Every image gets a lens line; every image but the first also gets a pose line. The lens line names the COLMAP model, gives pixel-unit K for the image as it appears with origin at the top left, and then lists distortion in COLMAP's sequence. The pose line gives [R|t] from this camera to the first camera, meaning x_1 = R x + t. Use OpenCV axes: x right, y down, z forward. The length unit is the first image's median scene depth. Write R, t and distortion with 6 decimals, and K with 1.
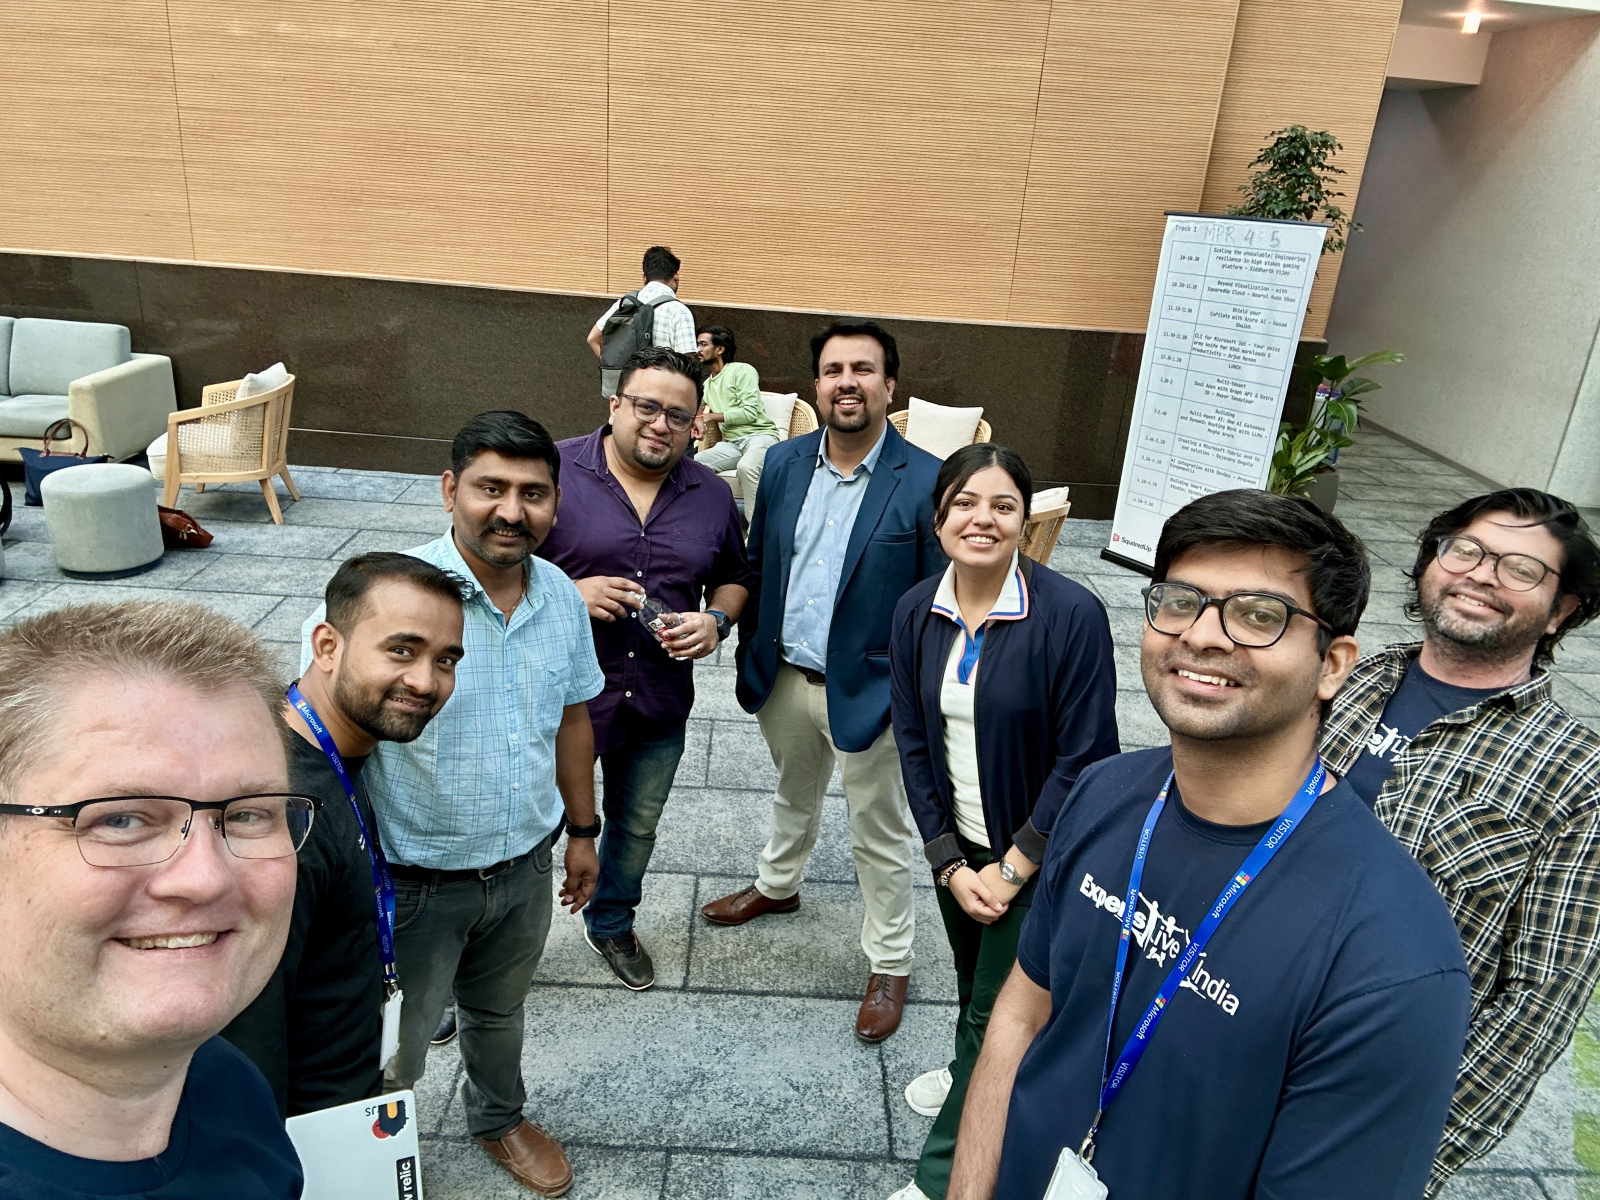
lens RADIAL K [[1124.0, 0, 796.8], [0, 1124.0, 623.9], [0, 0, 1]] dist [0.090069, -0.128718]
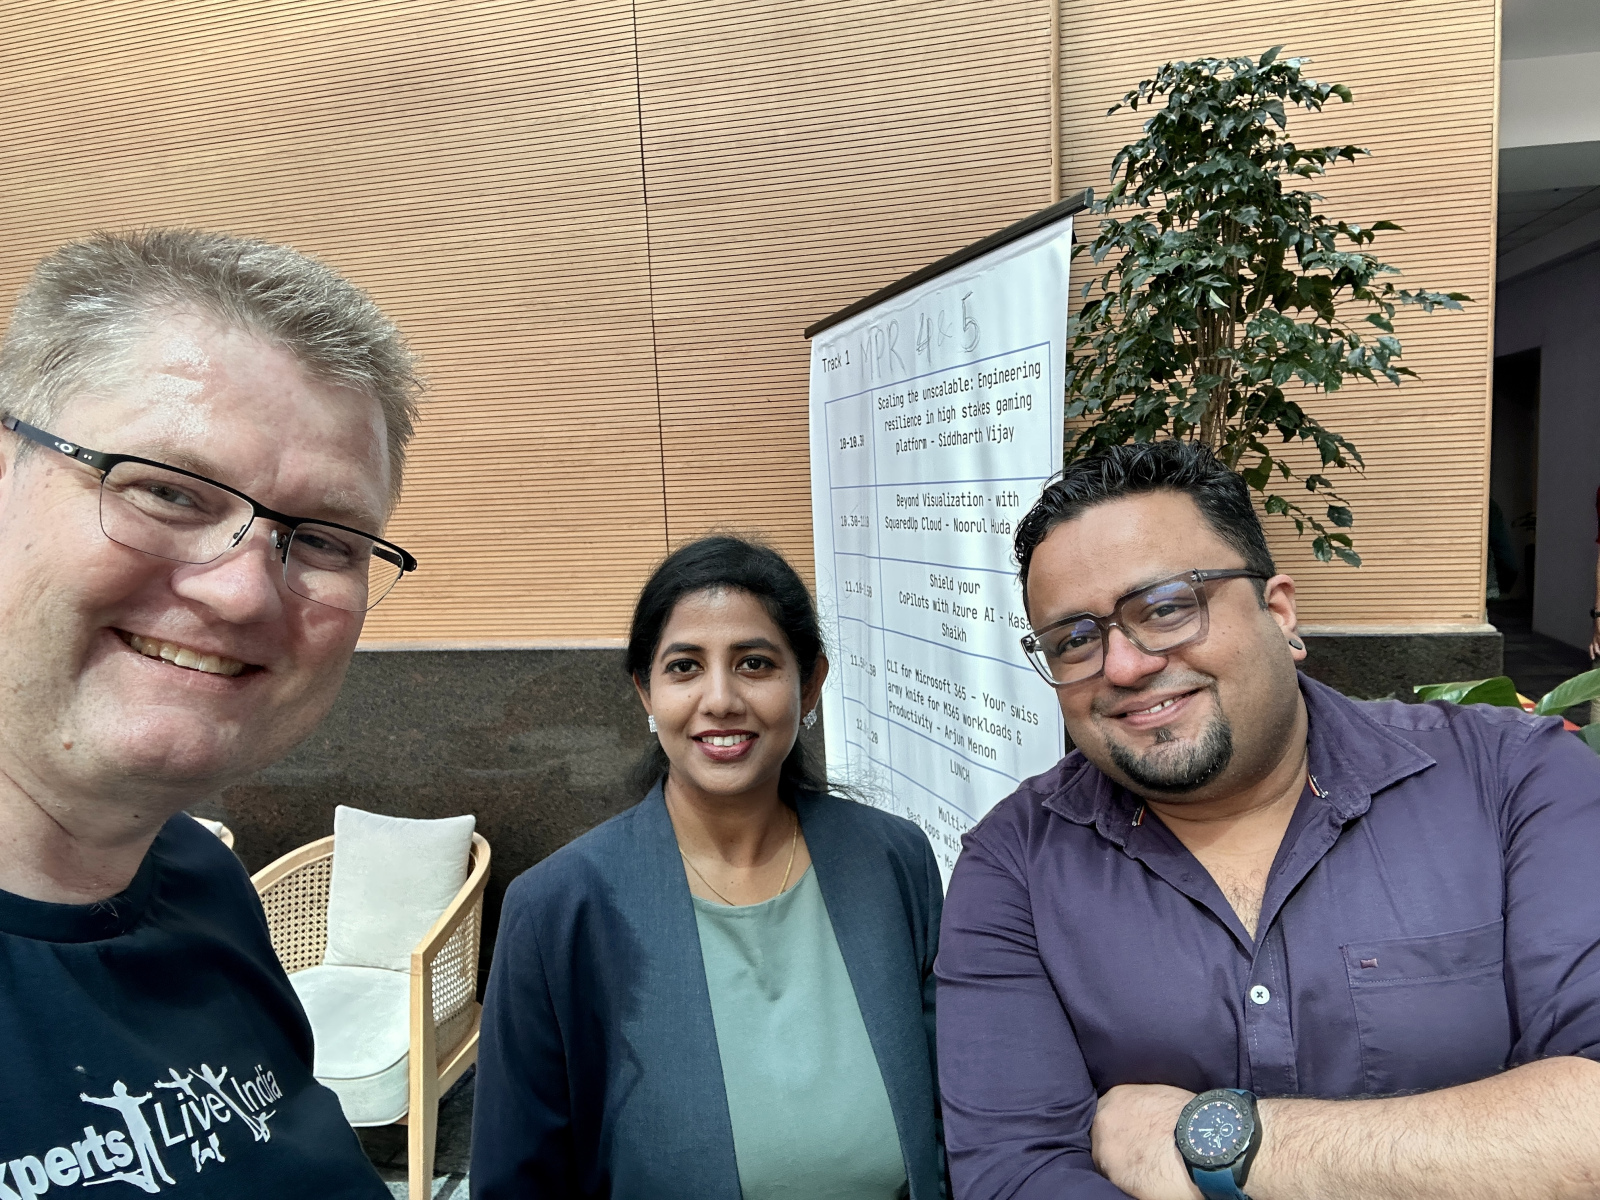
lens RADIAL K [[1124.0, 0, 796.8], [0, 1124.0, 623.9], [0, 0, 1]] dist [0.090069, -0.128718]
pose [[0.956846, -0.072103, -0.281509, 0.396205], [-0.003347, 0.965930, -0.258782, -0.174582], [0.290577, 0.248556, 0.924005, 0.666432]]
